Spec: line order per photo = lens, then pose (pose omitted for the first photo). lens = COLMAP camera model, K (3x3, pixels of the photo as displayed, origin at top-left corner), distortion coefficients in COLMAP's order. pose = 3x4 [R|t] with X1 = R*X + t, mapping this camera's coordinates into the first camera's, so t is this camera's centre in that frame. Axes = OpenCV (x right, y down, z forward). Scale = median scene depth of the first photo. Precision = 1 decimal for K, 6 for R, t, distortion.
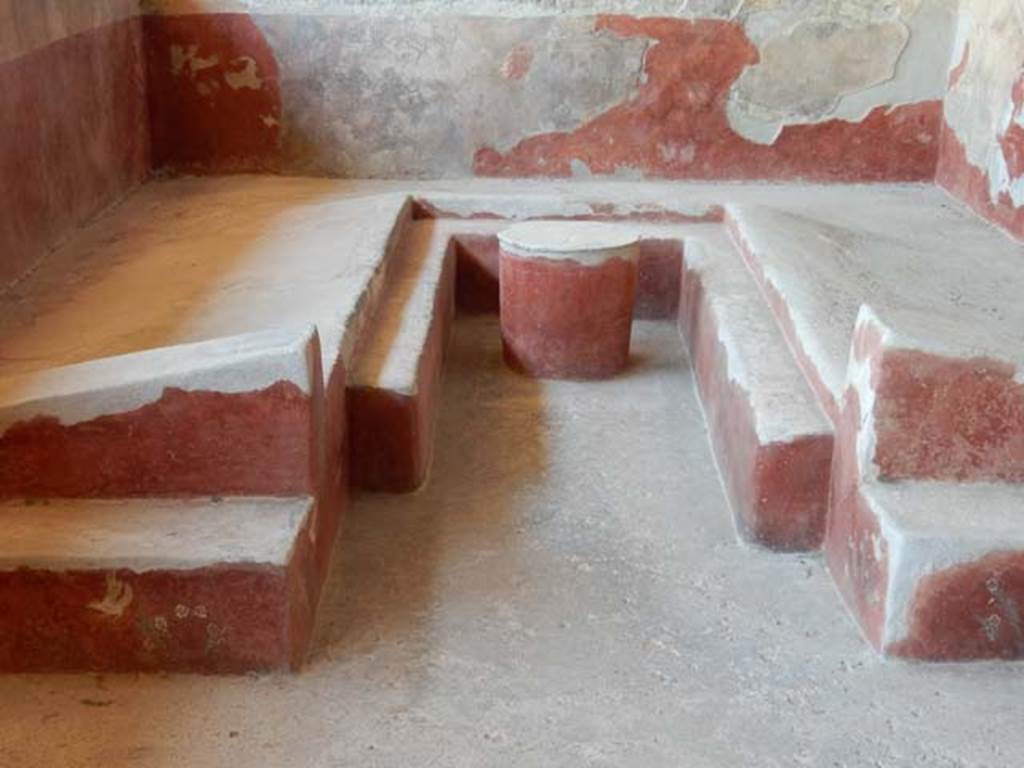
lens RADIAL K [[1462.2, 0, 506.3], [0, 1462.2, 388.8], [0, 0, 1]] dist [-0.000802, 0.056720]
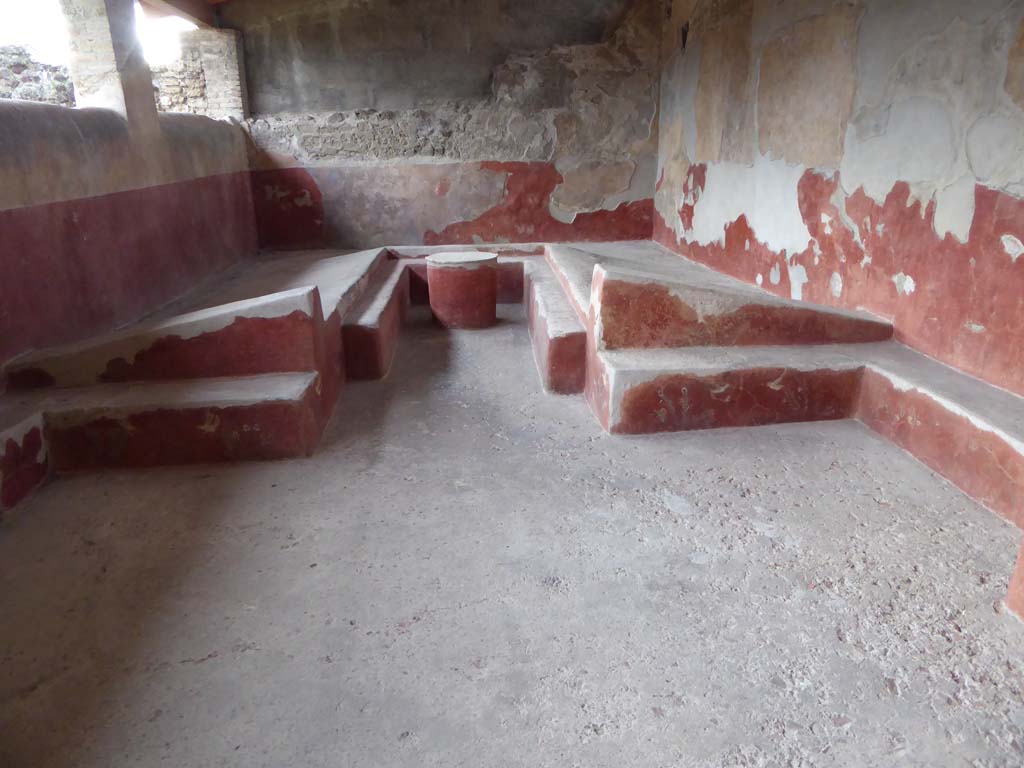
lens RADIAL K [[727.5, 0, 517.8], [0, 727.5, 373.9], [0, 0, 1]] dist [-0.023124, 0.005632]
pose [[0.996411, -0.051180, 0.067423, 0.041942], [0.051814, 0.998627, -0.007682, 0.061218], [-0.066938, 0.011148, 0.997695, 0.013543]]
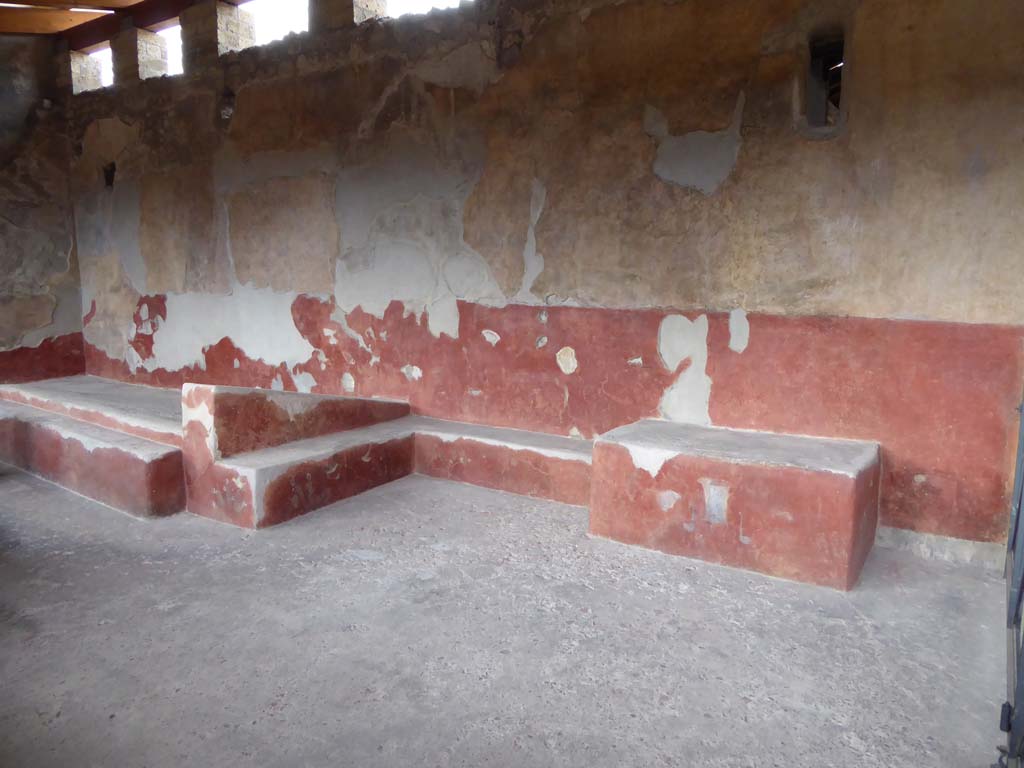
lens RADIAL K [[719.5, 0, 510.9], [0, 719.5, 379.6], [0, 0, 1]] dist [-0.022756, 0.004062]
pose [[0.574364, -0.136373, 0.807161, -0.206998], [0.267283, 0.963227, -0.027454, 0.058966], [-0.773735, 0.231509, 0.589693, 0.019966]]
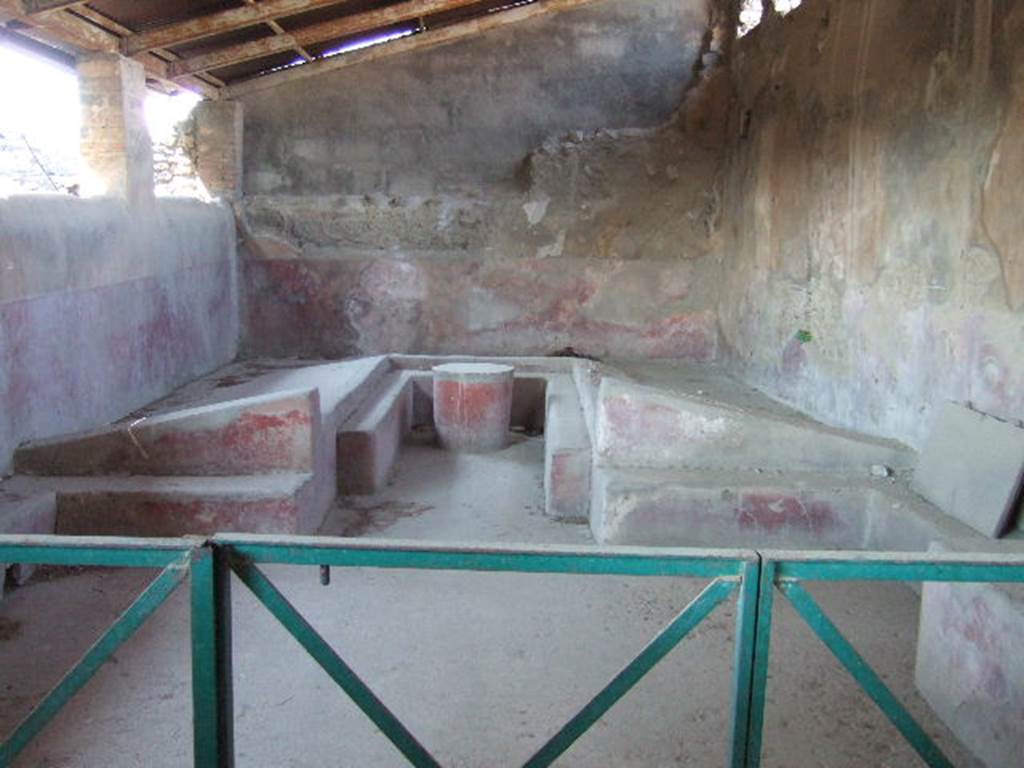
lens RADIAL K [[1091.3, 0, 508.9], [0, 1091.3, 384.0], [0, 0, 1]] dist [-0.002738, 0.000119]
pose [[0.999966, 0.001316, 0.008101, 0.071403], [0.000044, 0.986170, -0.165737, 0.123260], [-0.008207, 0.165732, 0.986137, -0.273898]]
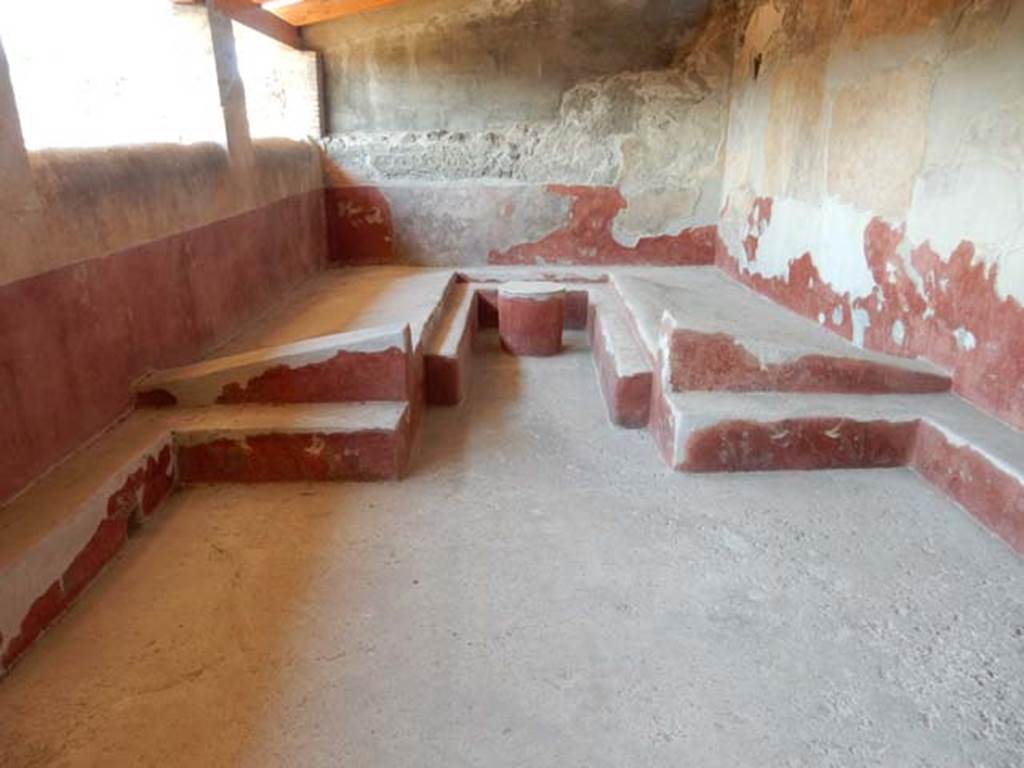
lens RADIAL K [[748.3, 0, 512.0], [0, 748.3, 384.0], [0, 0, 1]] dist [-0.002592, 0.003187]
pose [[0.999936, -0.011283, 0.000678, 0.012358], [0.011284, 0.999935, -0.001558, 0.032086], [-0.000660, 0.001565, 0.999999, -0.059391]]
